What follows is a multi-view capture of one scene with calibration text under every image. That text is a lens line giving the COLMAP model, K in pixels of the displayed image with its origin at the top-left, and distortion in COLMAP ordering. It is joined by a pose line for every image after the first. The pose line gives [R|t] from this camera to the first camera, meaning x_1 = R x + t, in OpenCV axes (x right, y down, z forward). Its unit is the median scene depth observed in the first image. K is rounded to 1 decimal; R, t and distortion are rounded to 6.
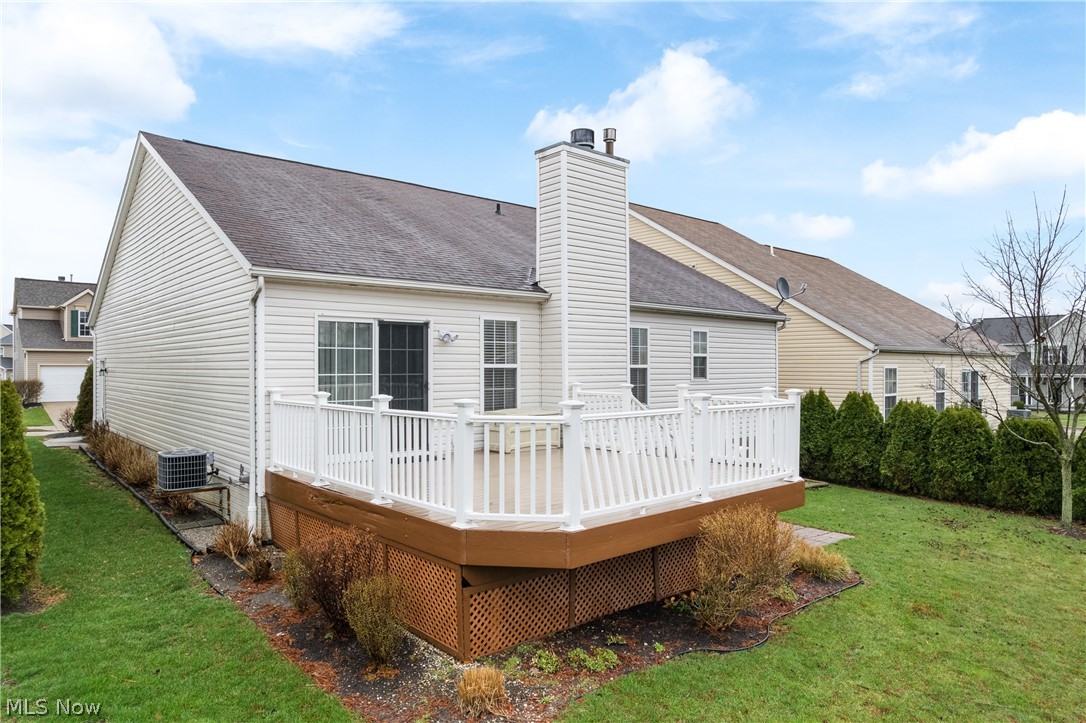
lens RADIAL K [[699.8, 0, 543.0], [0, 699.8, 361.5], [0, 0, 1]] dist [-0.076008, 0.070108]
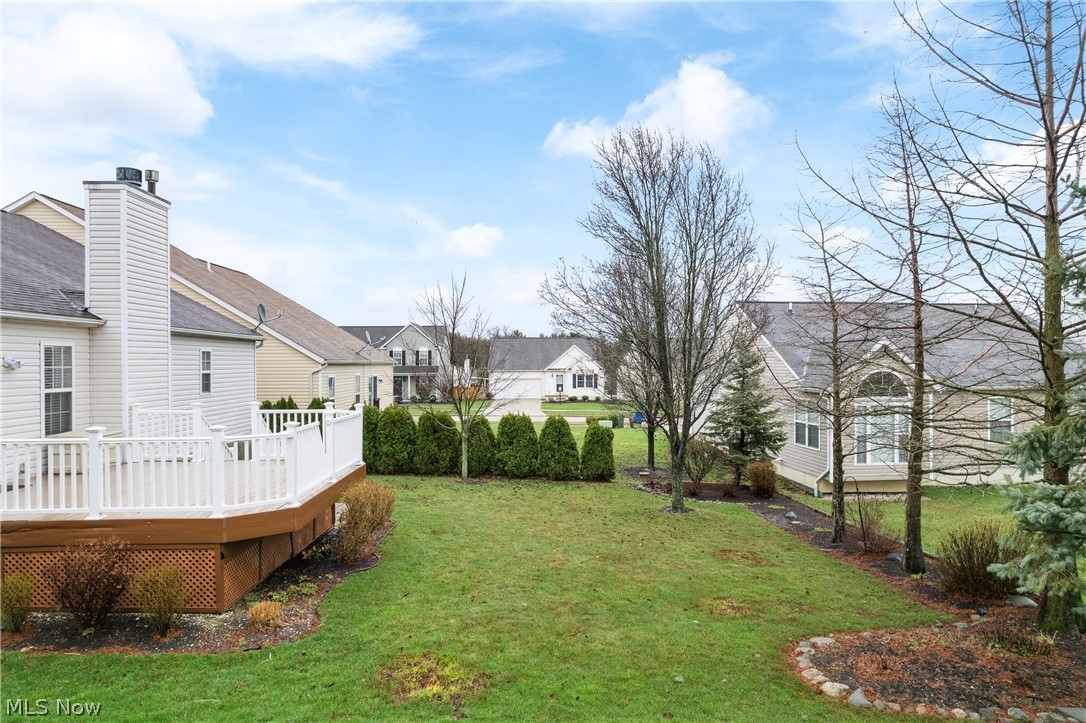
lens RADIAL K [[699.8, 0, 543.0], [0, 699.8, 361.5], [0, 0, 1]] dist [-0.076008, 0.070108]
pose [[0.643513, -0.001957, 0.765433, -0.369973], [-0.000254, 0.999996, 0.002770, -0.038483], [-0.765435, -0.001977, 0.643510, -0.190308]]
